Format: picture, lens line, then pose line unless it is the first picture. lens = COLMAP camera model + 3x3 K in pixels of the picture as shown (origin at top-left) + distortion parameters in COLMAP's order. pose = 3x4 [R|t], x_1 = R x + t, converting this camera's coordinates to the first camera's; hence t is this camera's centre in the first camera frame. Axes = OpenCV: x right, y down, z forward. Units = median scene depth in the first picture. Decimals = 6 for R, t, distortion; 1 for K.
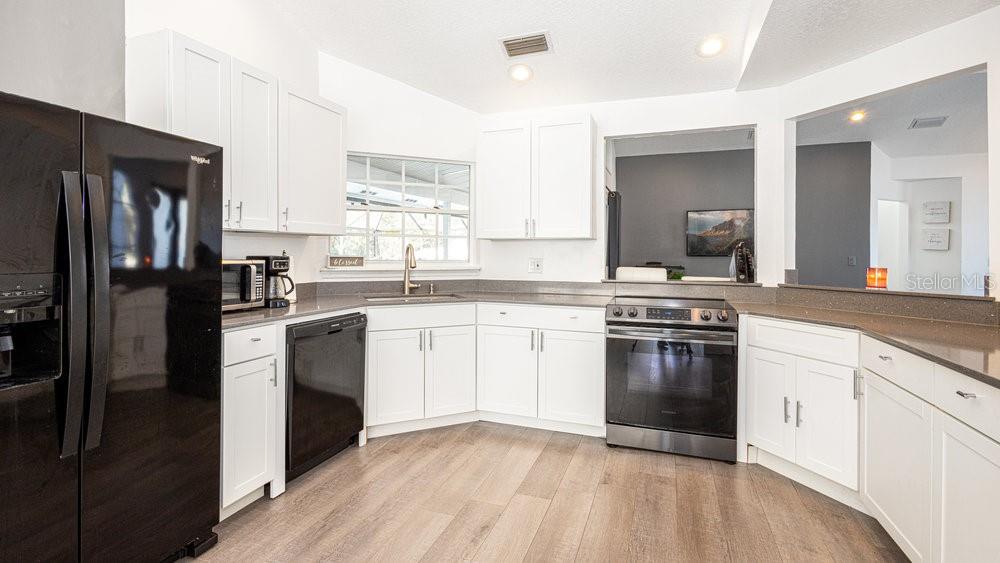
lens RADIAL K [[455.9, 0, 498.2], [0, 455.9, 255.0], [0, 0, 1]] dist [0.000387, -0.000148]
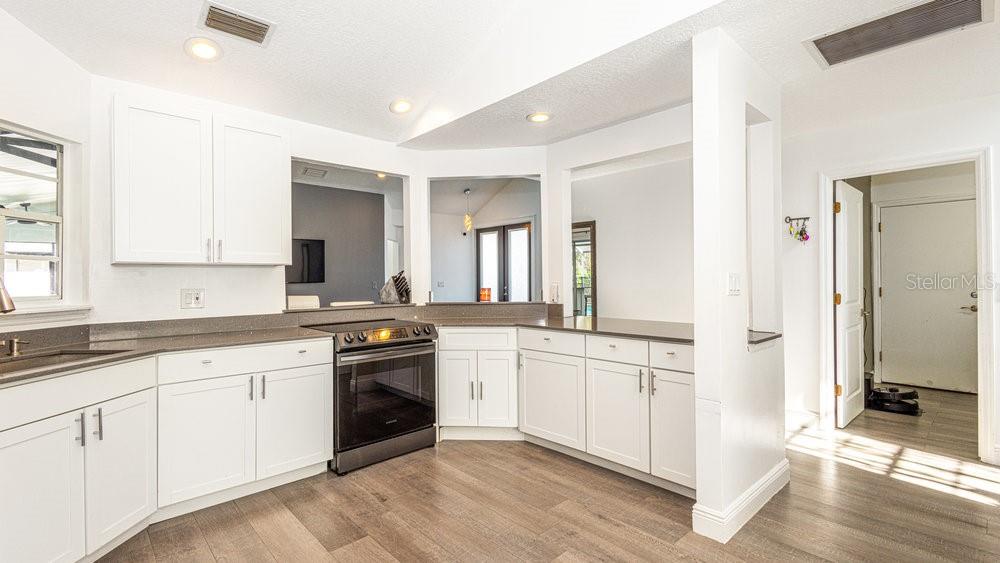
lens RADIAL K [[457.5, 0, 501.1], [0, 457.5, 278.0], [0, 0, 1]] dist [0.001580, 0.000131]
pose [[0.442988, -0.007191, 0.896499, -0.454679], [0.014354, 0.999897, 0.000928, -0.005489], [-0.896413, 0.012457, 0.443046, 0.222680]]
